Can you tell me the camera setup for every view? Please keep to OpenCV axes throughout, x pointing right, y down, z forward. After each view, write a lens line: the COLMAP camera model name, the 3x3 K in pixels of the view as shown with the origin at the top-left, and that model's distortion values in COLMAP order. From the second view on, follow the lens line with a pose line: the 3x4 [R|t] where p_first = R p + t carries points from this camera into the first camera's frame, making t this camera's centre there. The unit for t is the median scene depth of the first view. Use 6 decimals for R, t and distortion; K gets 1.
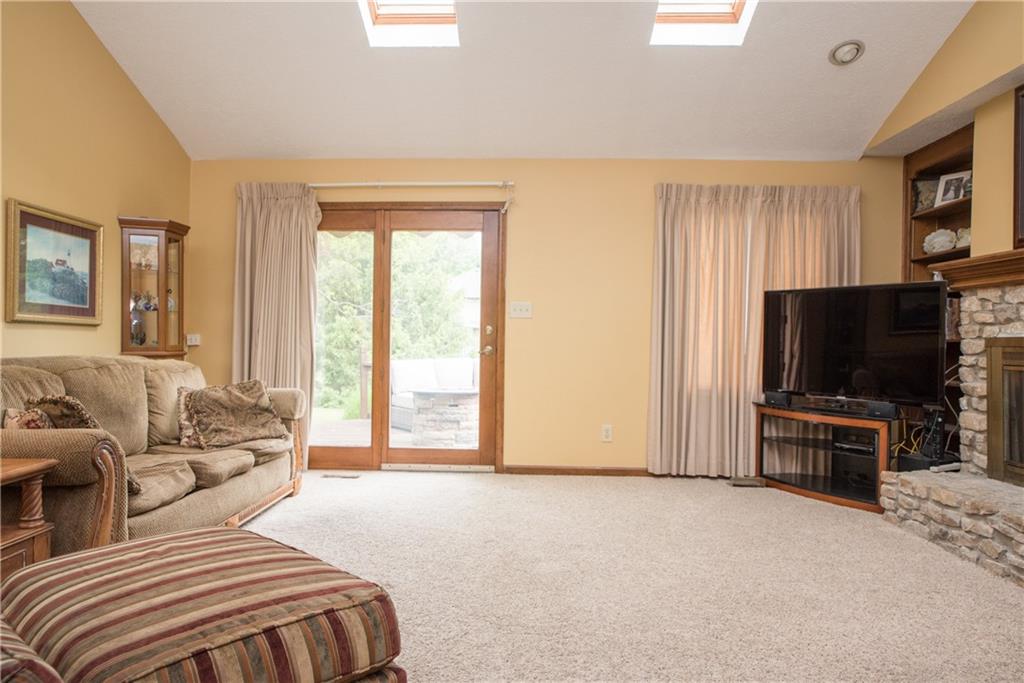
lens RADIAL K [[702.0, 0, 509.8], [0, 702.0, 343.6], [0, 0, 1]] dist [-0.111193, 0.078612]
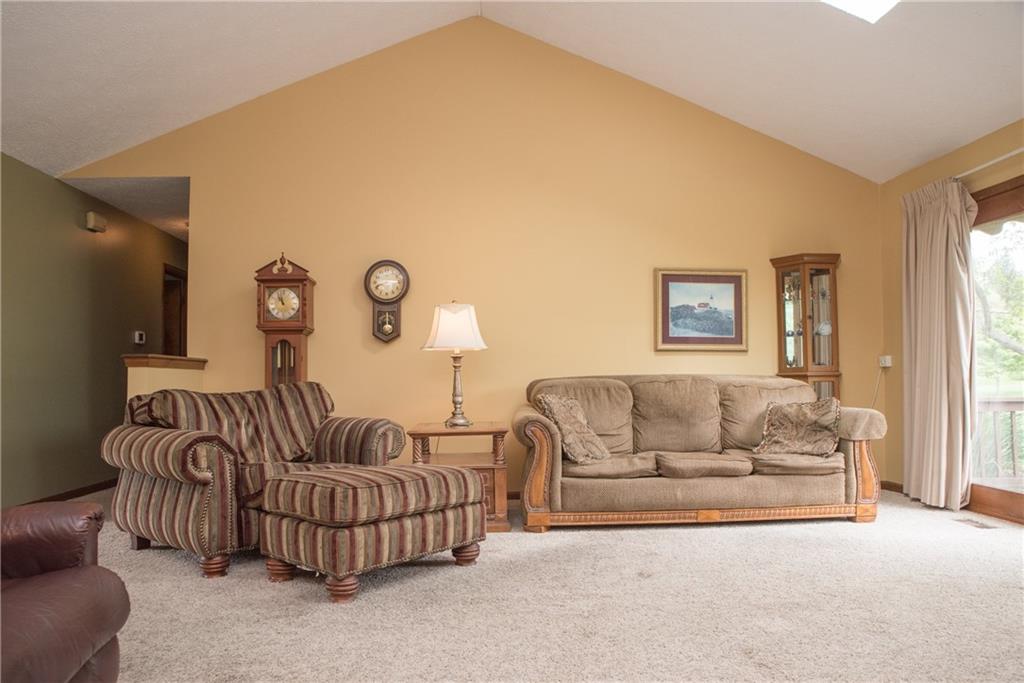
lens RADIAL K [[702.0, 0, 512.6], [0, 702.0, 343.9], [0, 0, 1]] dist [-0.111193, 0.078612]
pose [[0.099443, -0.058885, -0.993299, 0.593602], [-0.001722, 0.998236, -0.059350, 0.034820], [0.995042, 0.007613, 0.099166, 0.451392]]
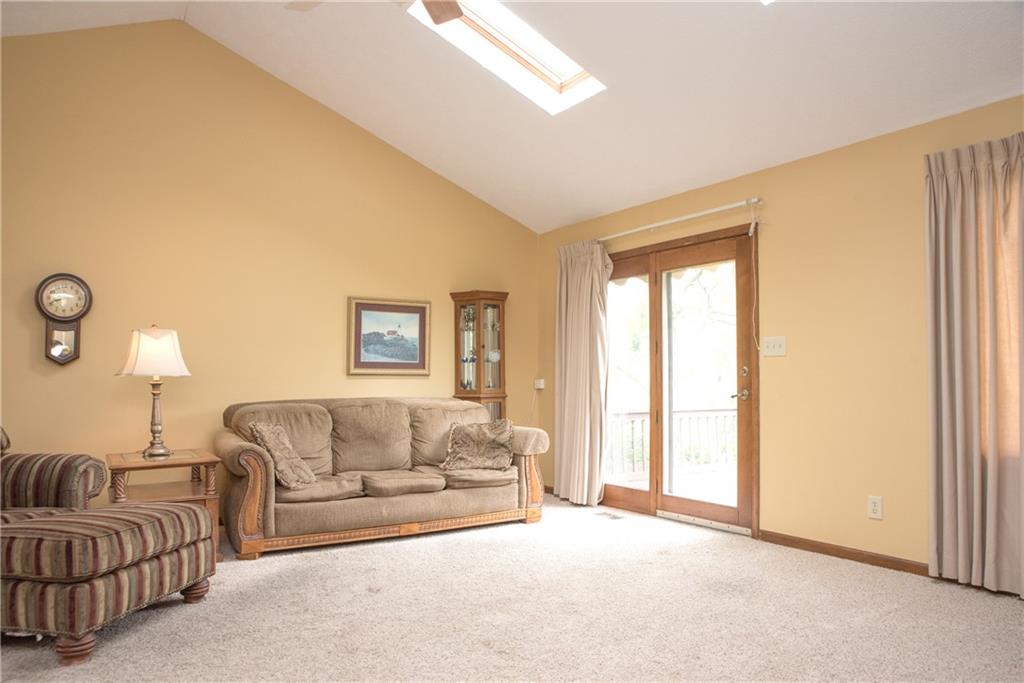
lens RADIAL K [[702.0, 0, 505.7], [0, 702.0, 342.8], [0, 0, 1]] dist [-0.111193, 0.078612]
pose [[0.567410, -0.055988, -0.821530, 0.636007], [0.005544, 0.997923, -0.064180, -0.000969], [0.823417, 0.031861, 0.566542, 0.326197]]
